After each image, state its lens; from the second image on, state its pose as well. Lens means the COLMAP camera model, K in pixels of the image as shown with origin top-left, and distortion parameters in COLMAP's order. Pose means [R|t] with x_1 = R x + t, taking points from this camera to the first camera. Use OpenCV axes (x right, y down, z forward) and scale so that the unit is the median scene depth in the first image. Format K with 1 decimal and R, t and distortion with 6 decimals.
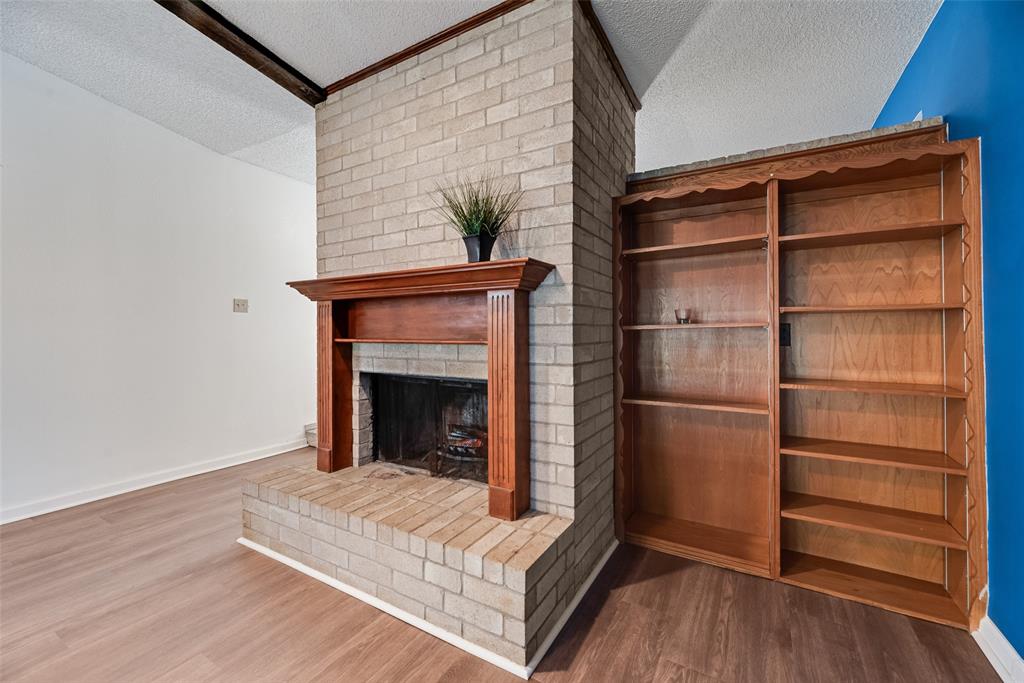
lens RADIAL K [[416.5, 0, 514.9], [0, 416.5, 329.8], [0, 0, 1]] dist [0.000439, 0.000214]
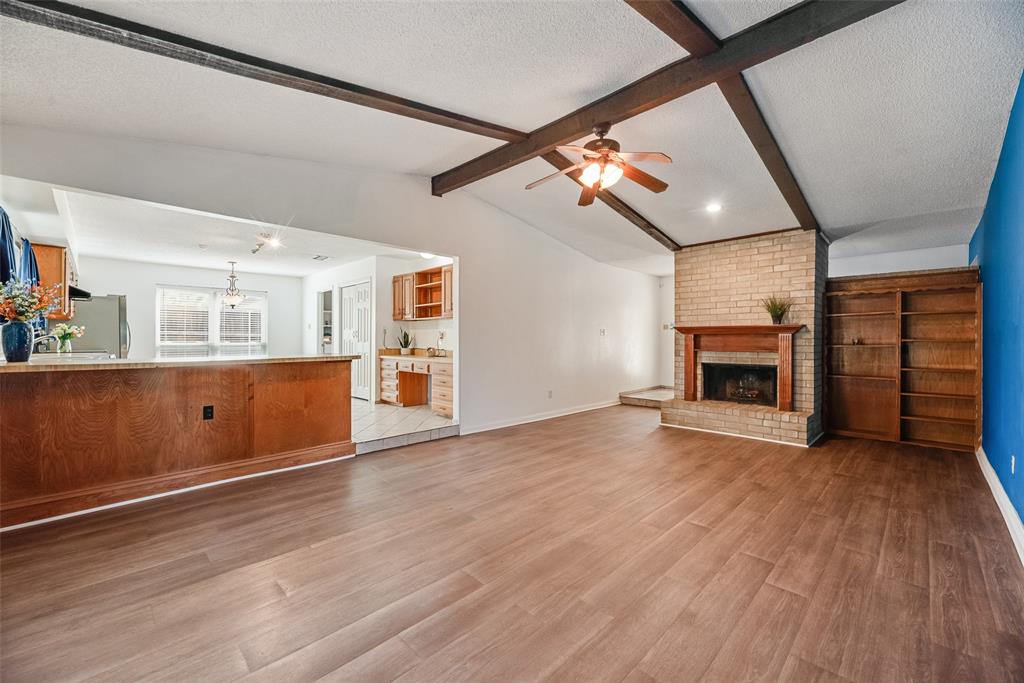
lens RADIAL K [[416.5, 0, 512.4], [0, 416.5, 343.6], [0, 0, 1]] dist [0.000439, 0.000214]
pose [[0.968867, 0.007074, -0.247482, -1.042378], [-0.004239, 0.999919, 0.011984, -0.046529], [0.247547, -0.010562, 0.968818, -2.058491]]
